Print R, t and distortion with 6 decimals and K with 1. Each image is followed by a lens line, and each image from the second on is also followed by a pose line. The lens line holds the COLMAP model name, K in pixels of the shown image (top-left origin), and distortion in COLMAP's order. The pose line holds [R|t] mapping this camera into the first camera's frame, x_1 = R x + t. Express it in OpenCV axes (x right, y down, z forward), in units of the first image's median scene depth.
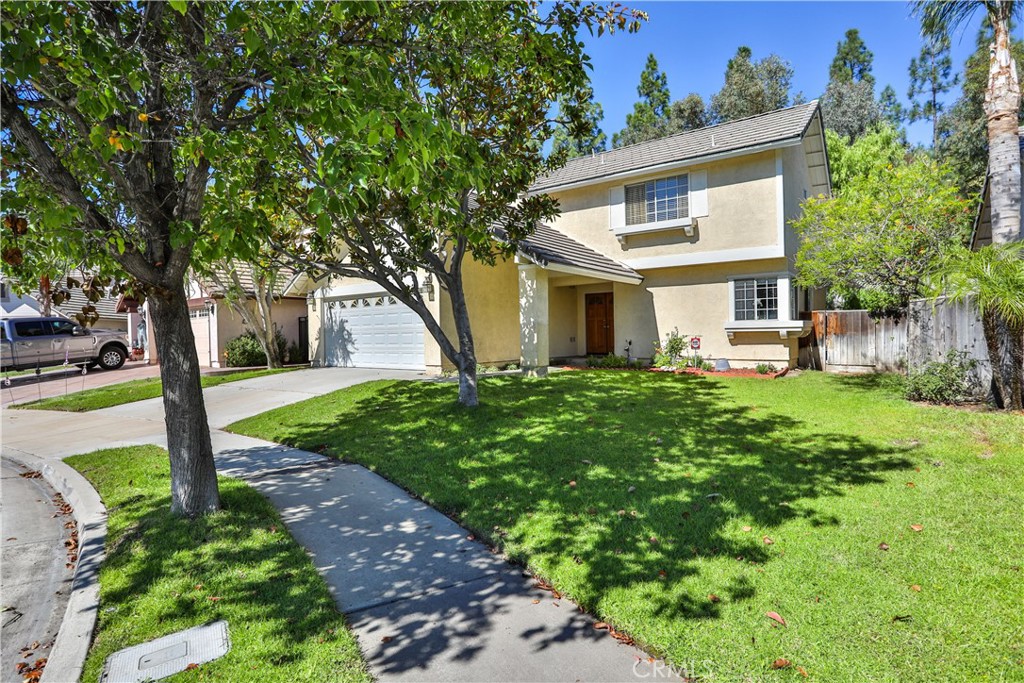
lens RADIAL K [[530.7, 0, 512.0], [0, 530.7, 341.5], [0, 0, 1]] dist [-0.073457, 0.027788]
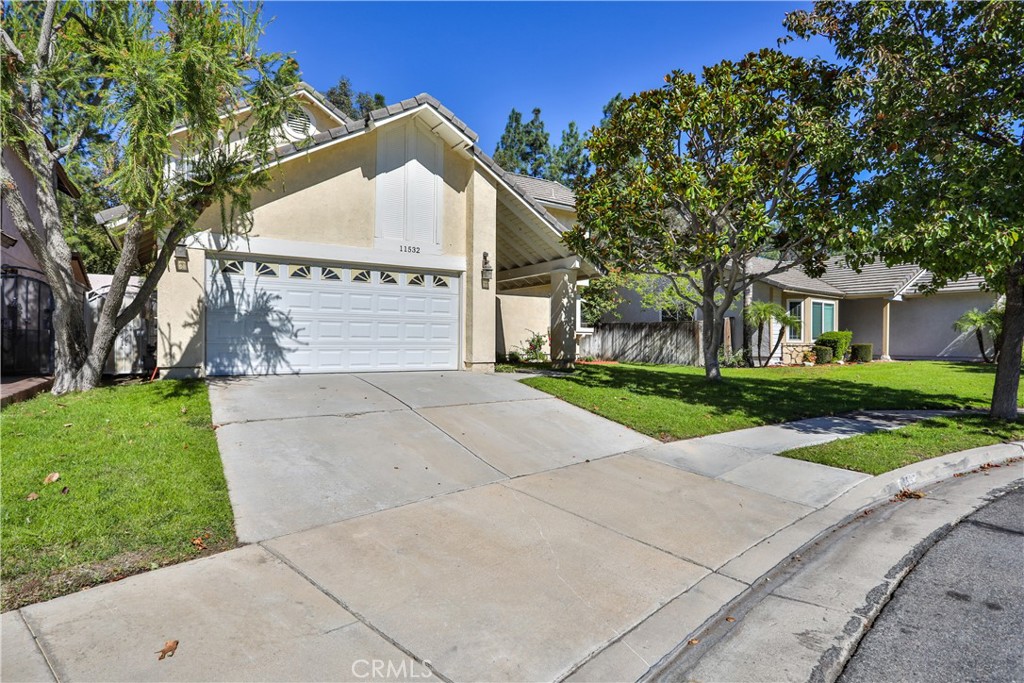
lens RADIAL K [[530.7, 0, 512.0], [0, 530.7, 341.5], [0, 0, 1]] dist [-0.073457, 0.027788]
pose [[0.334912, 0.009895, 0.942197, -0.789628], [-0.009600, 0.999929, -0.007088, 0.013234], [-0.942200, -0.006671, 0.334983, 0.541047]]
